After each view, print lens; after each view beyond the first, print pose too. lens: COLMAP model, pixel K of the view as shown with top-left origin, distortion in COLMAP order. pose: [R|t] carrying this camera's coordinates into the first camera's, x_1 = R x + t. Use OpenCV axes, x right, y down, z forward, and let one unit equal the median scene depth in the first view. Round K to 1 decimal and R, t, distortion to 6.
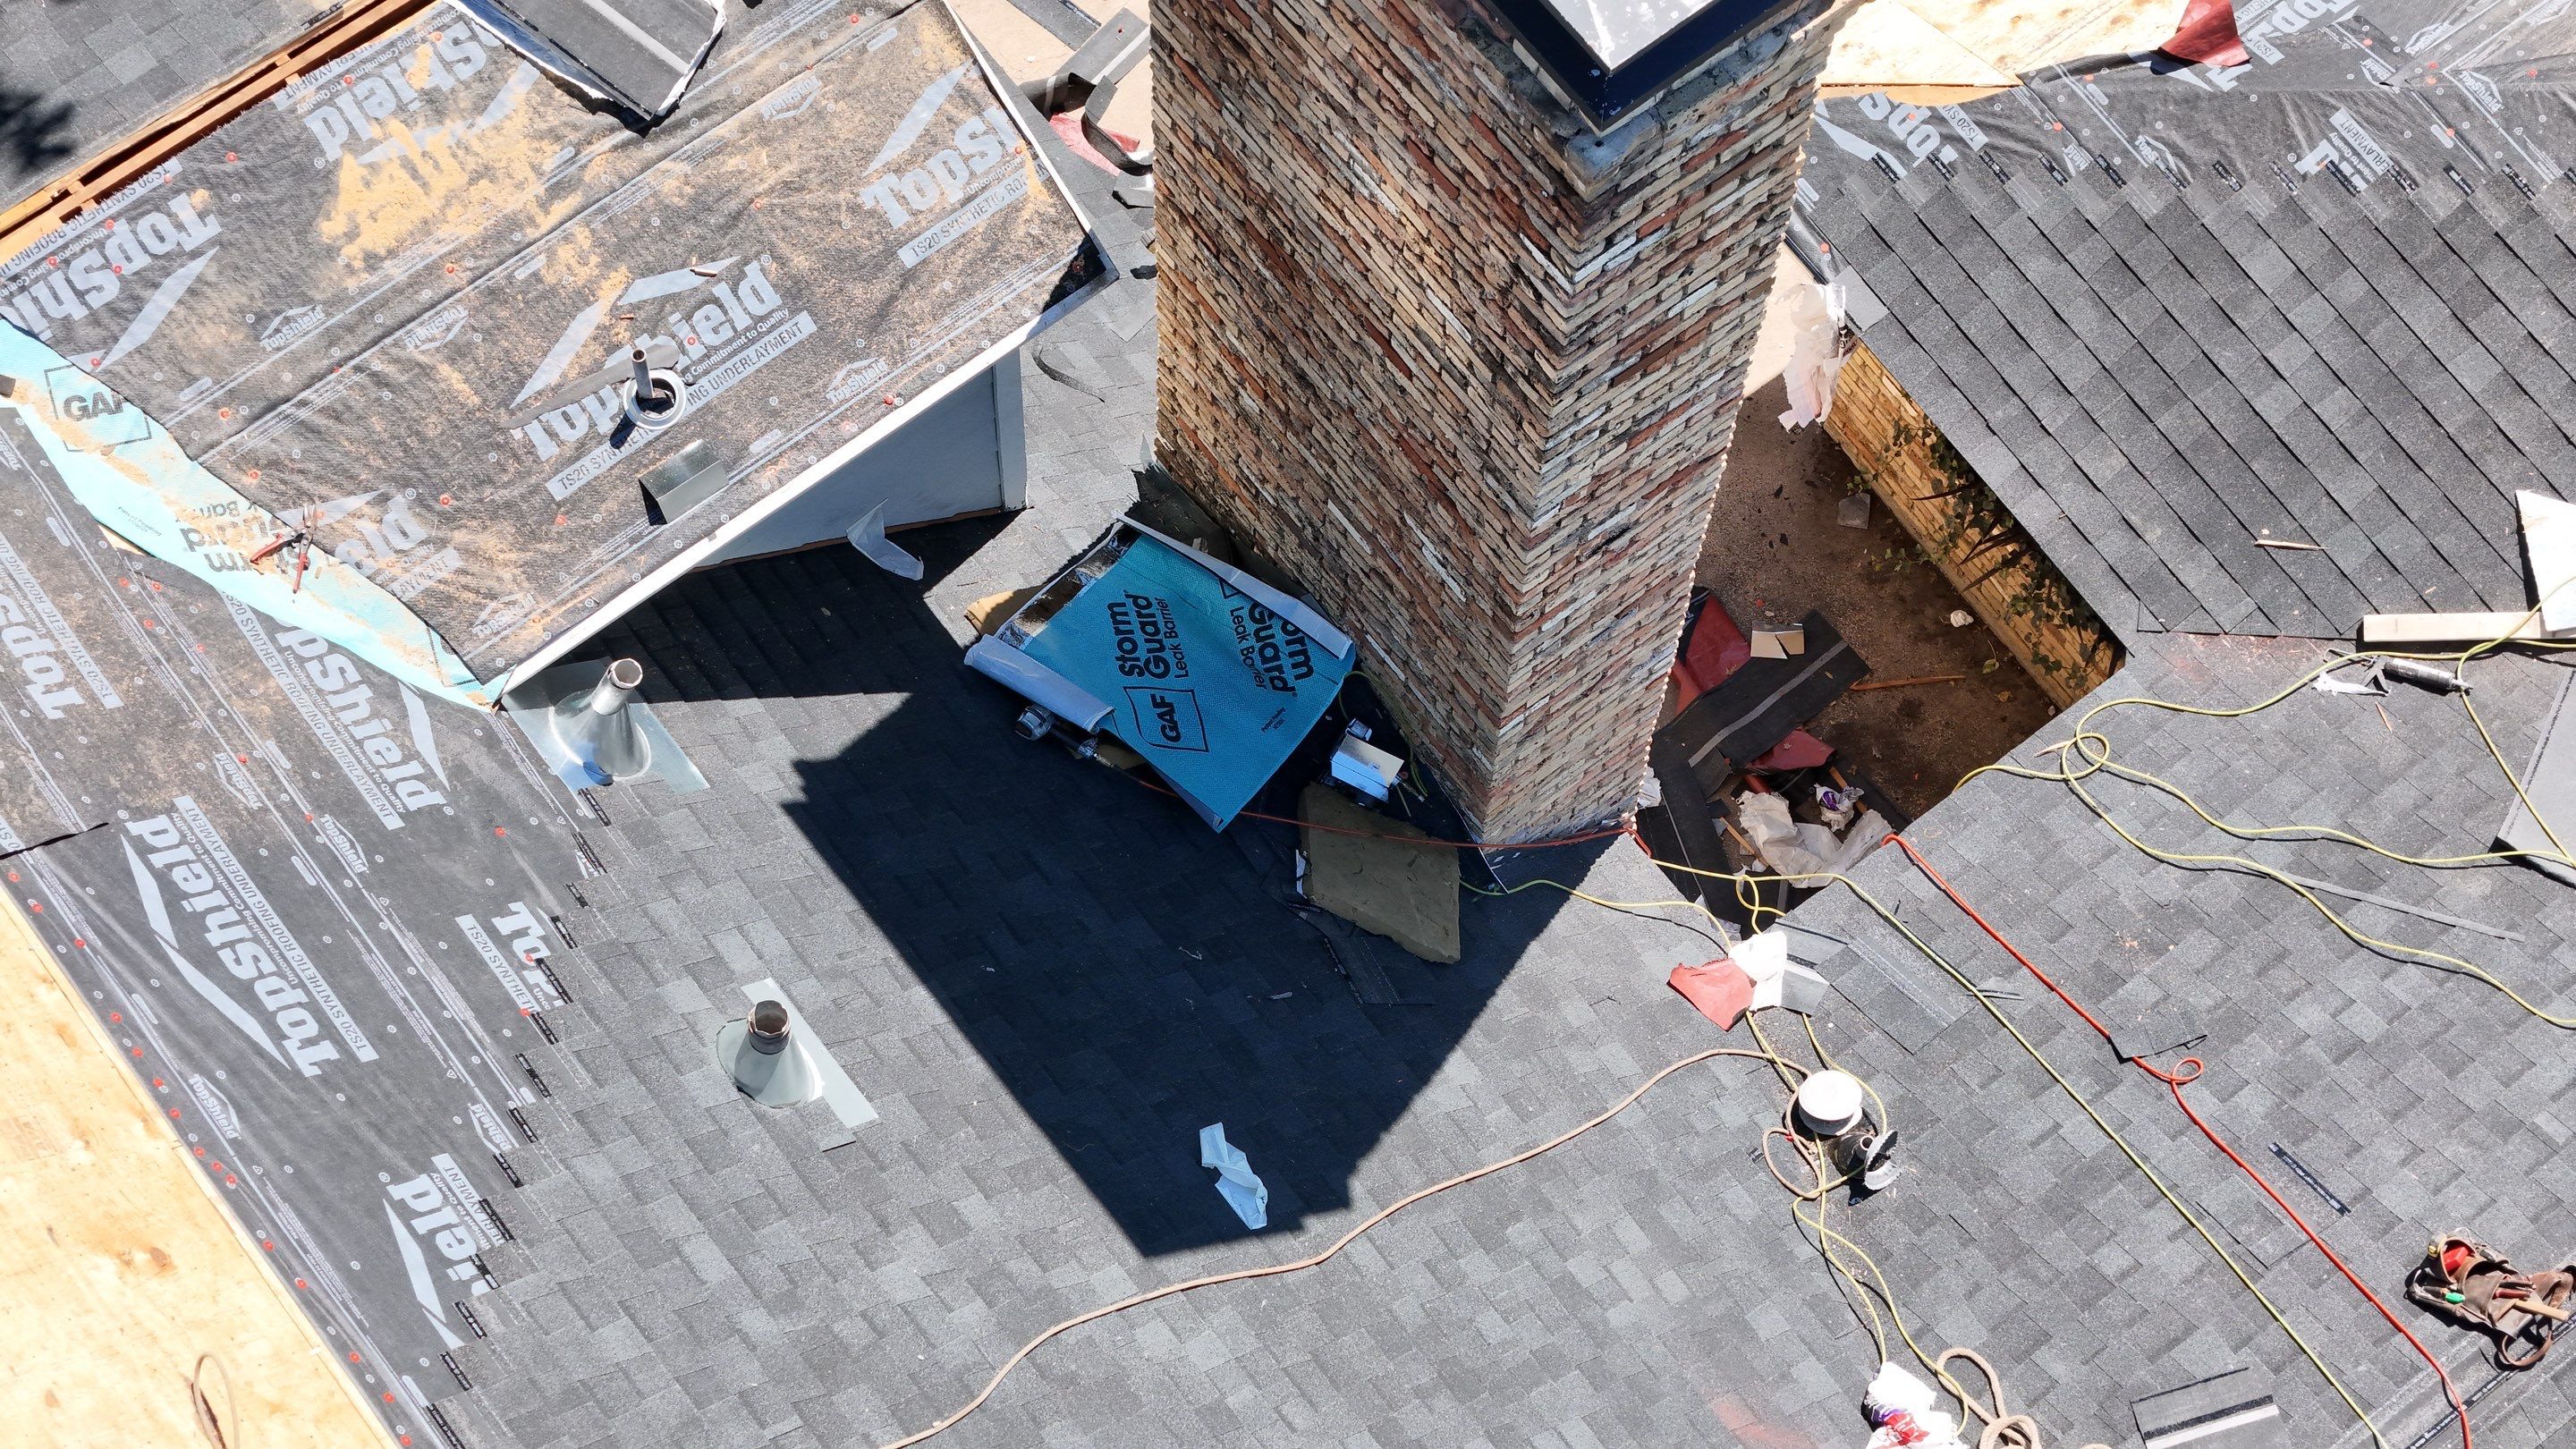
lens RADIAL K [[5145.5, 0, 1288.0], [0, 5145.5, 724.5], [0, 0, 1]] dist [-0.238919, 1.139035]
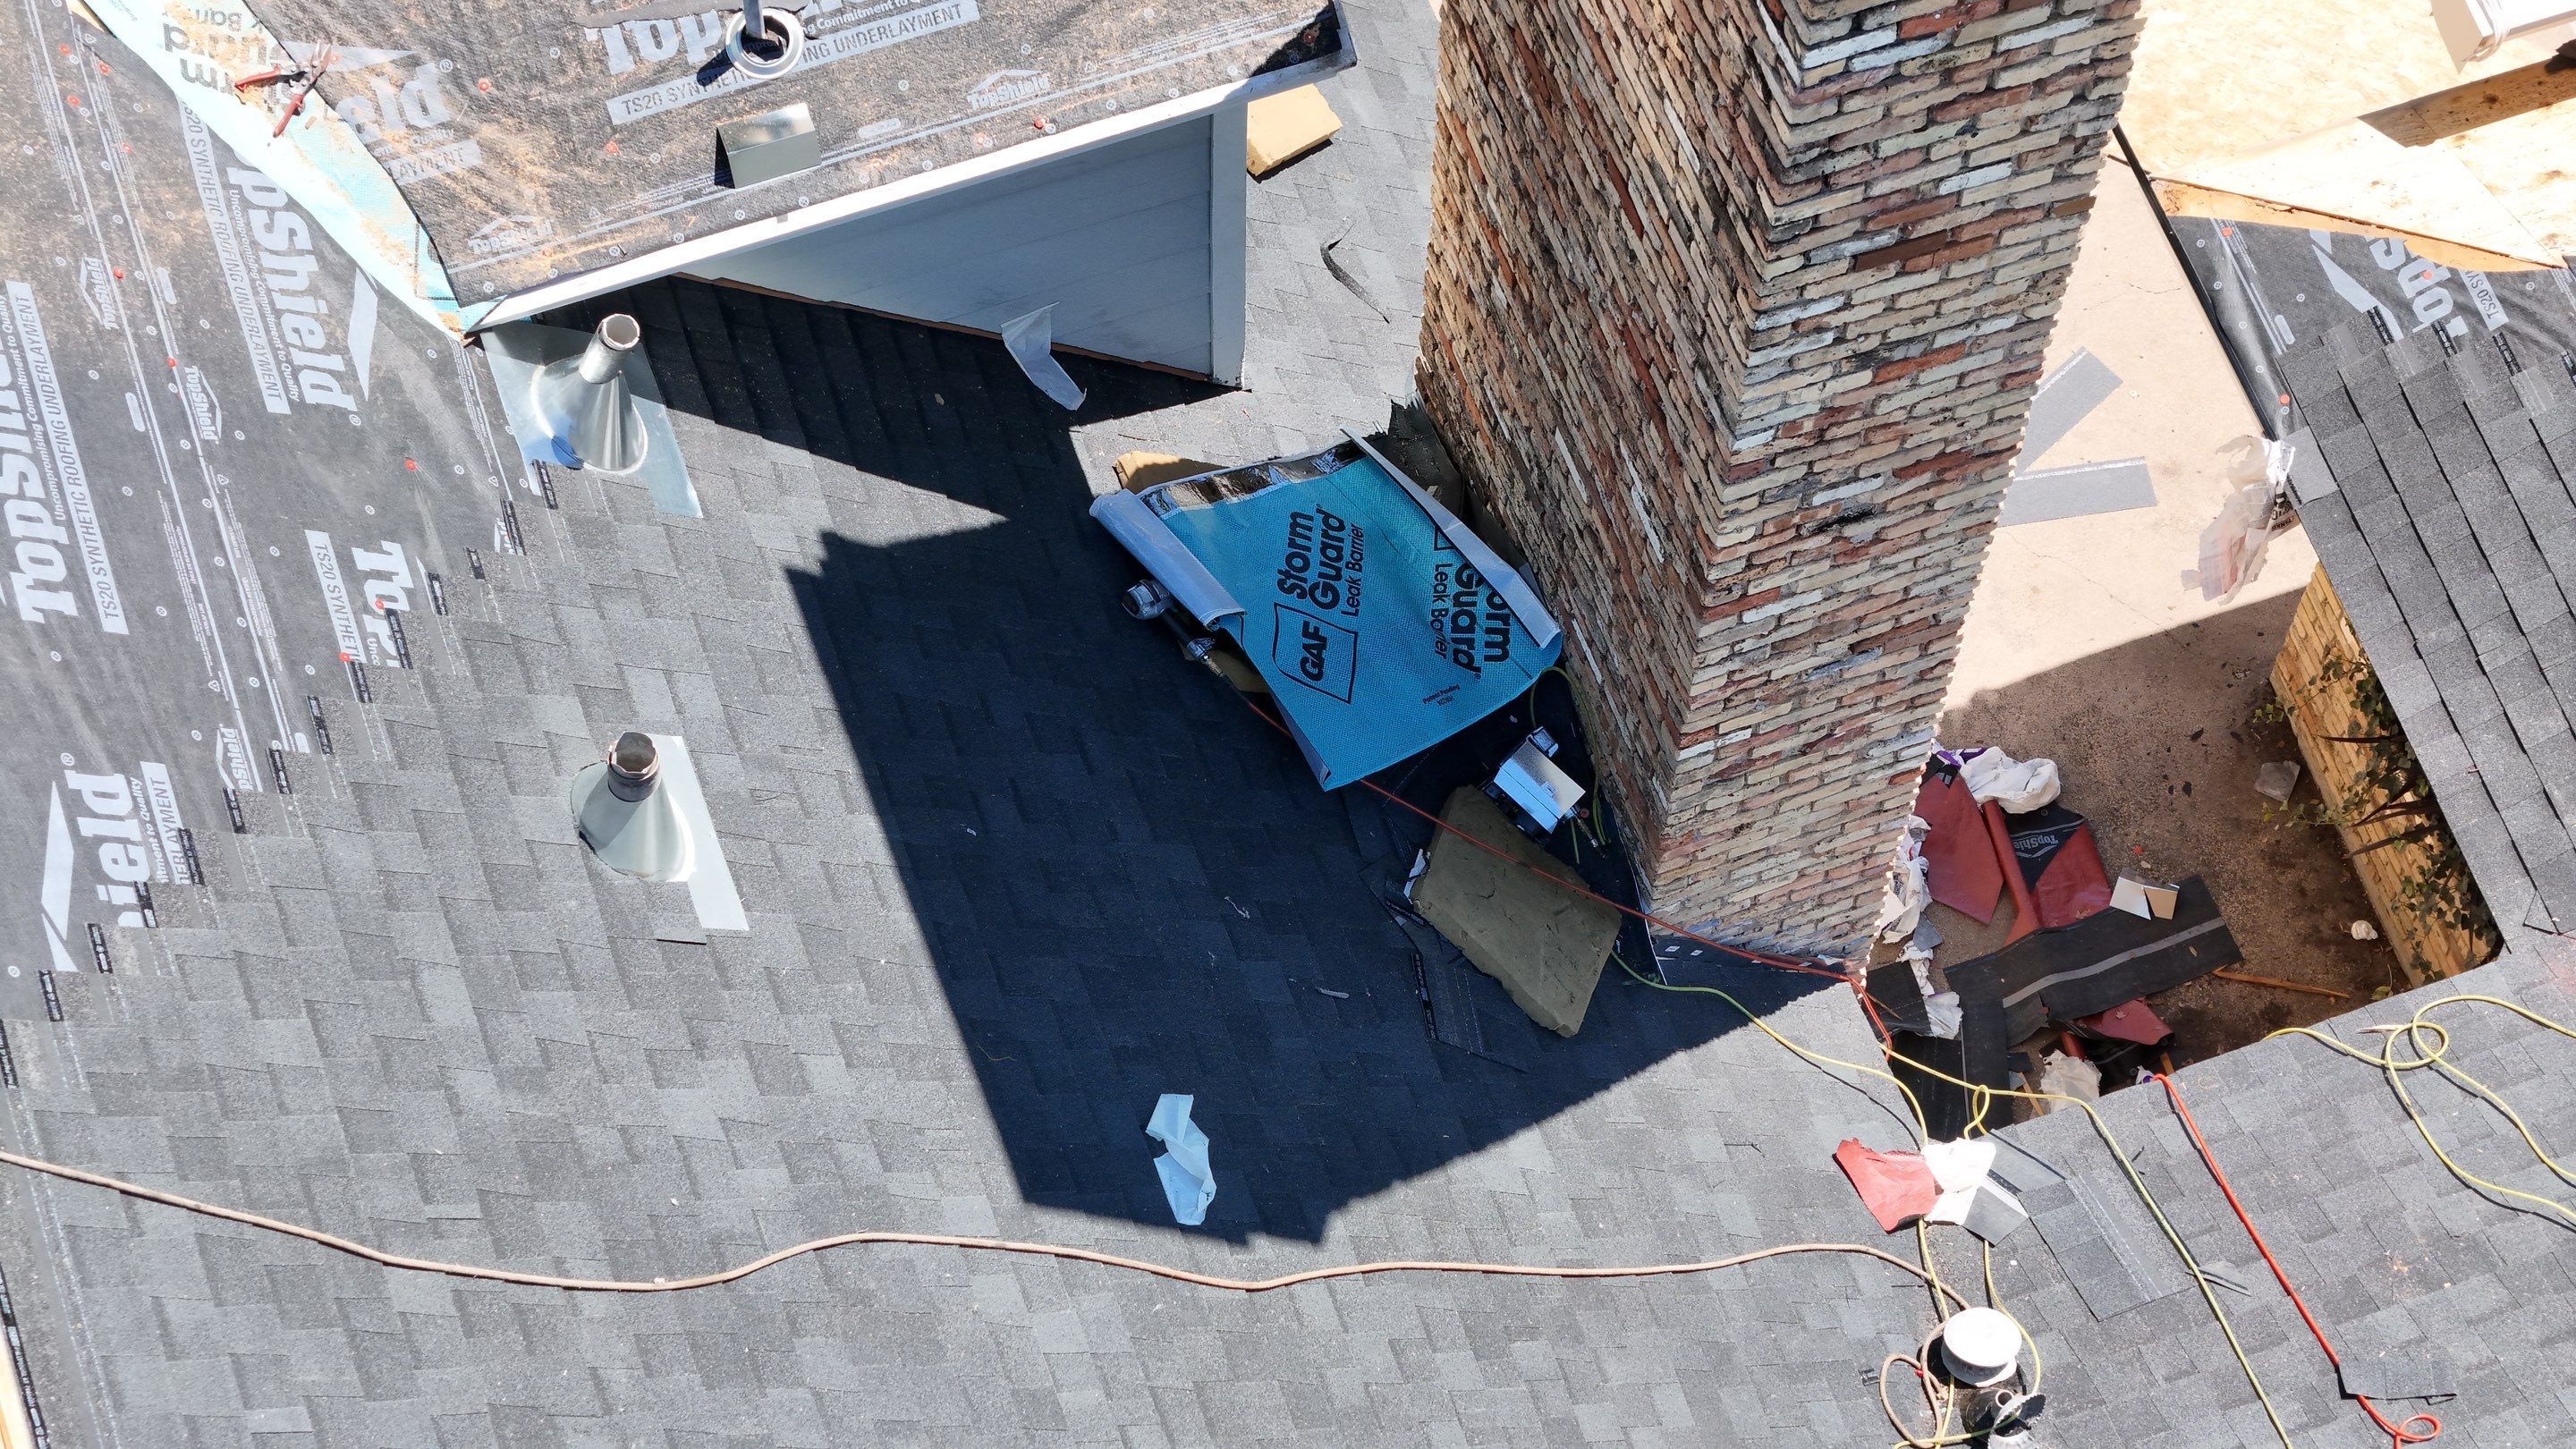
lens RADIAL K [[5145.5, 0, 1288.0], [0, 5145.5, 724.5], [0, 0, 1]] dist [-0.238919, 1.139035]
pose [[0.952674, 0.267076, -0.145202, 0.103382], [-0.278690, 0.958095, -0.066227, 0.071100], [0.121429, 0.103559, 0.987183, 0.198662]]
